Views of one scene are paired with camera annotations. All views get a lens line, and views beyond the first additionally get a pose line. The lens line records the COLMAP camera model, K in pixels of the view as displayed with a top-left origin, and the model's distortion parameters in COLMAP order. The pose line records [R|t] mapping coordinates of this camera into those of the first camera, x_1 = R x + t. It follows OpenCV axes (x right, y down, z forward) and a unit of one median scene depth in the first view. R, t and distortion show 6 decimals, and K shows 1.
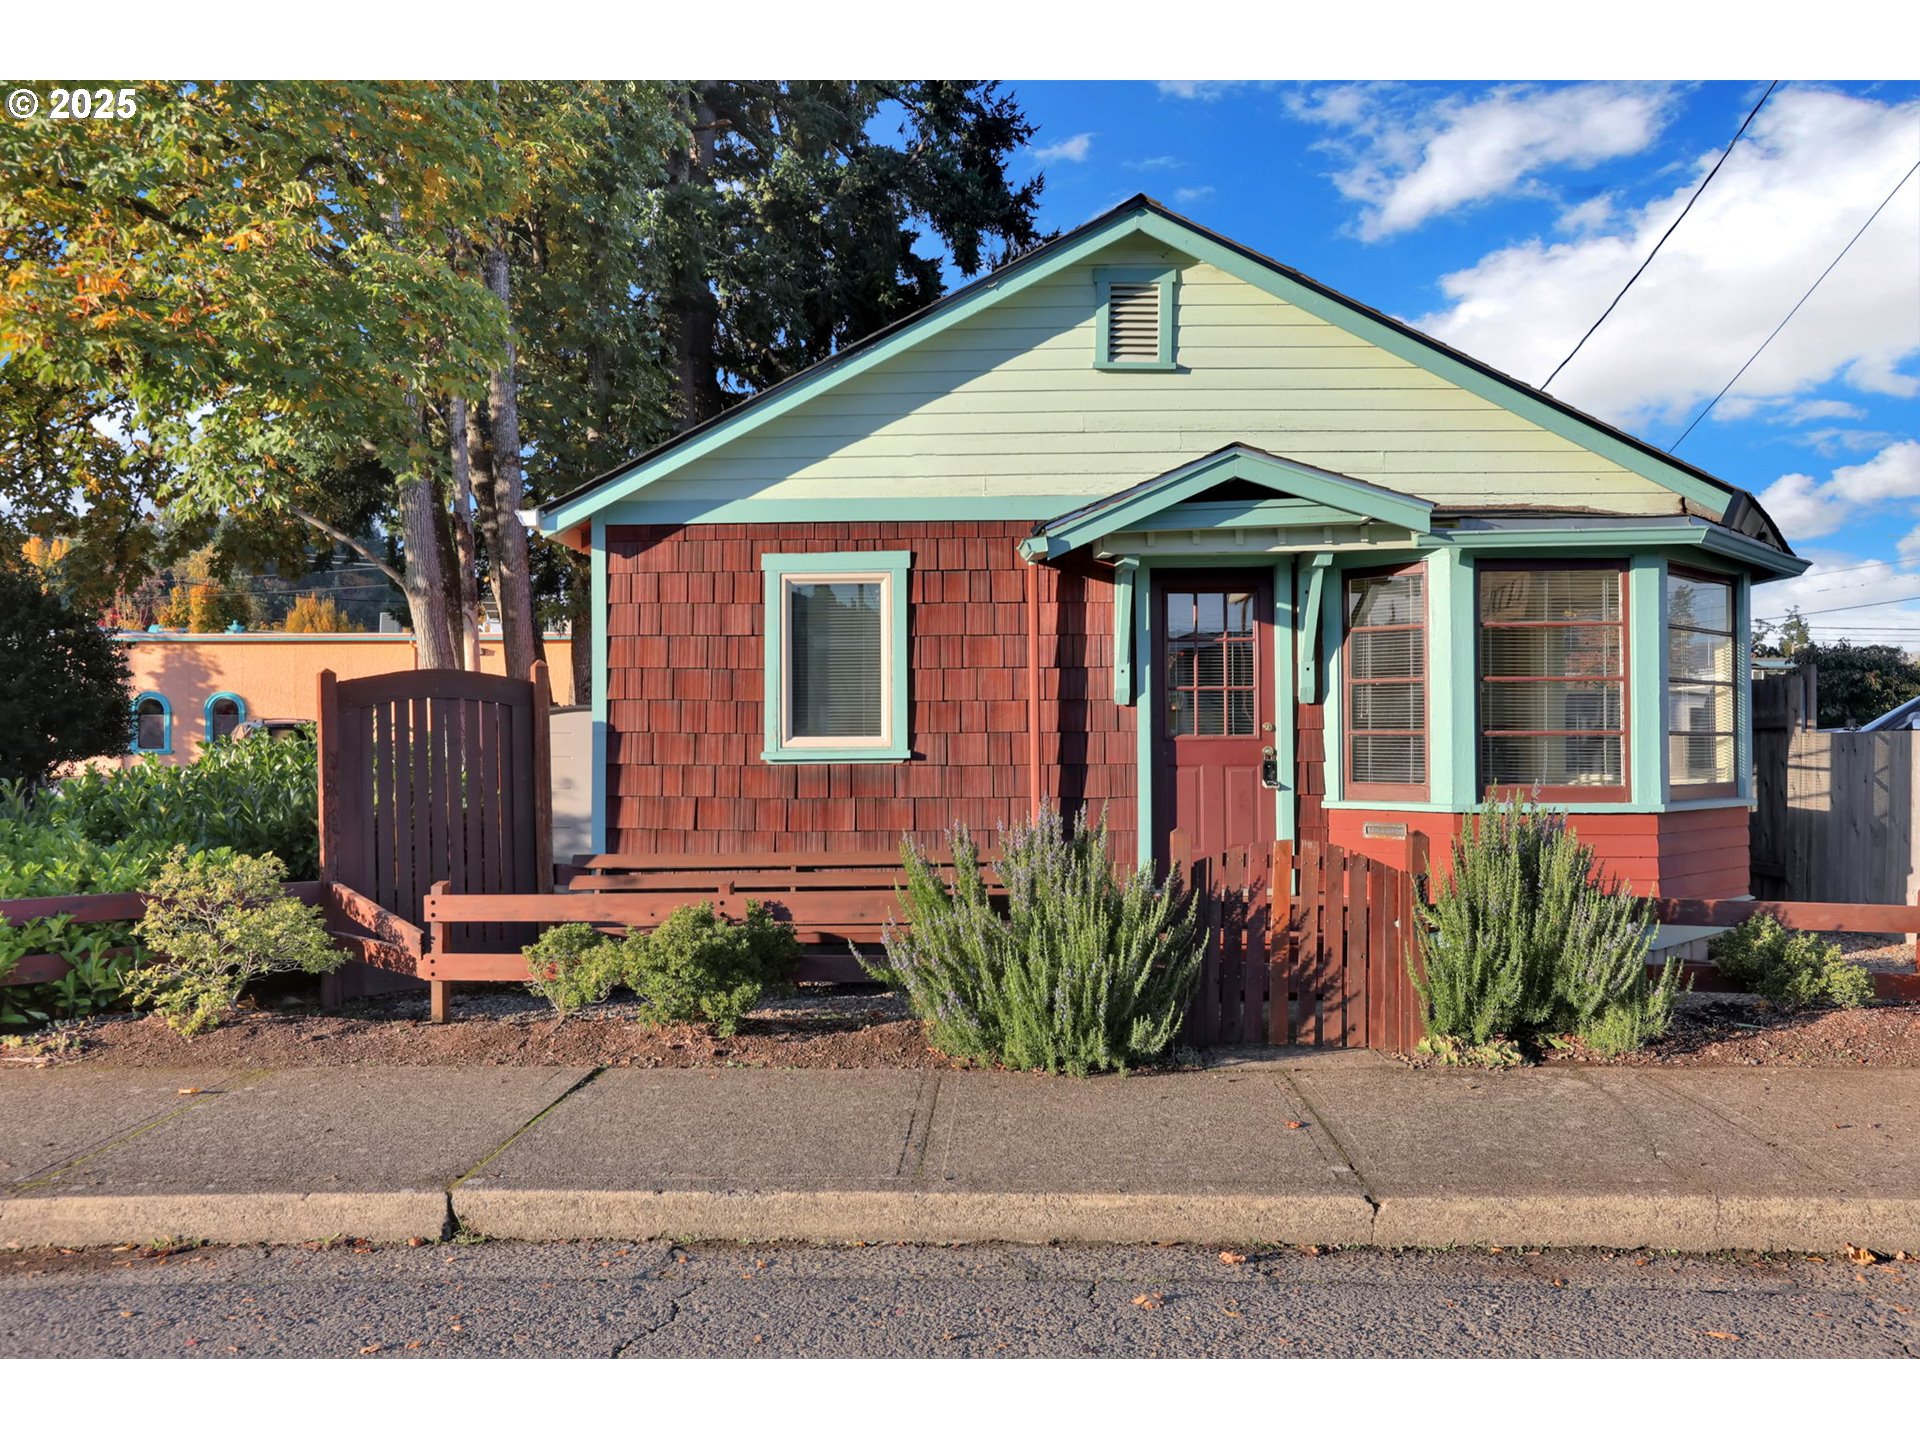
lens RADIAL K [[1632.6, 0, 902.7], [0, 1632.6, 721.7], [0, 0, 1]] dist [-0.087366, 0.169552]
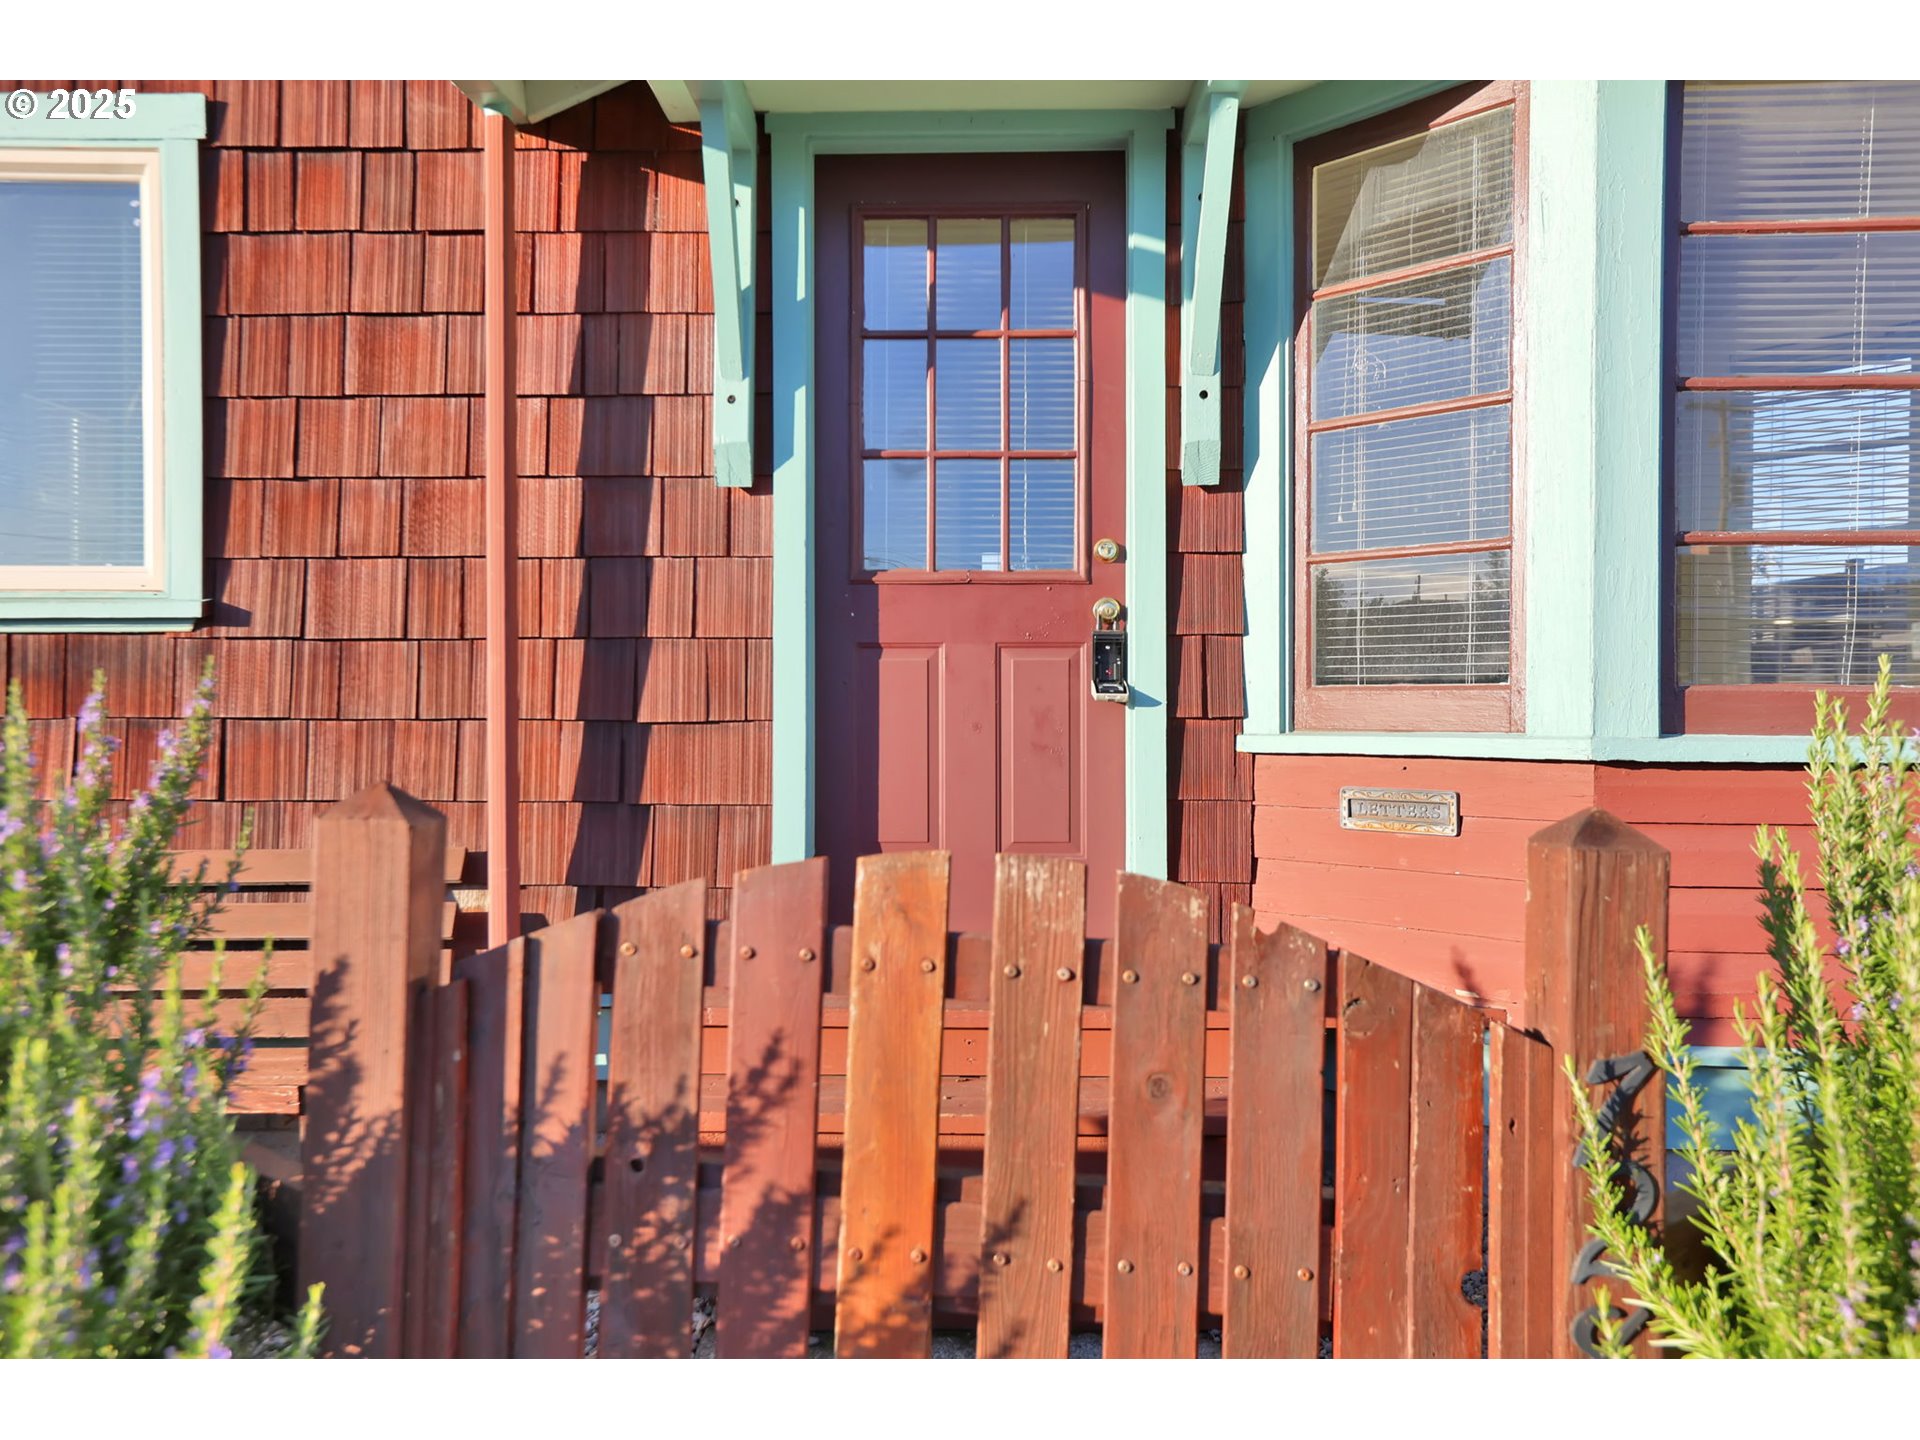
lens RADIAL K [[1632.6, 0, 902.7], [0, 1632.6, 721.7], [0, 0, 1]] dist [-0.087366, 0.169552]
pose [[0.999943, 0.009185, 0.005529, 0.173758], [-0.009242, 0.999902, 0.010475, 0.042115], [-0.005433, -0.010526, 0.999930, 0.603294]]
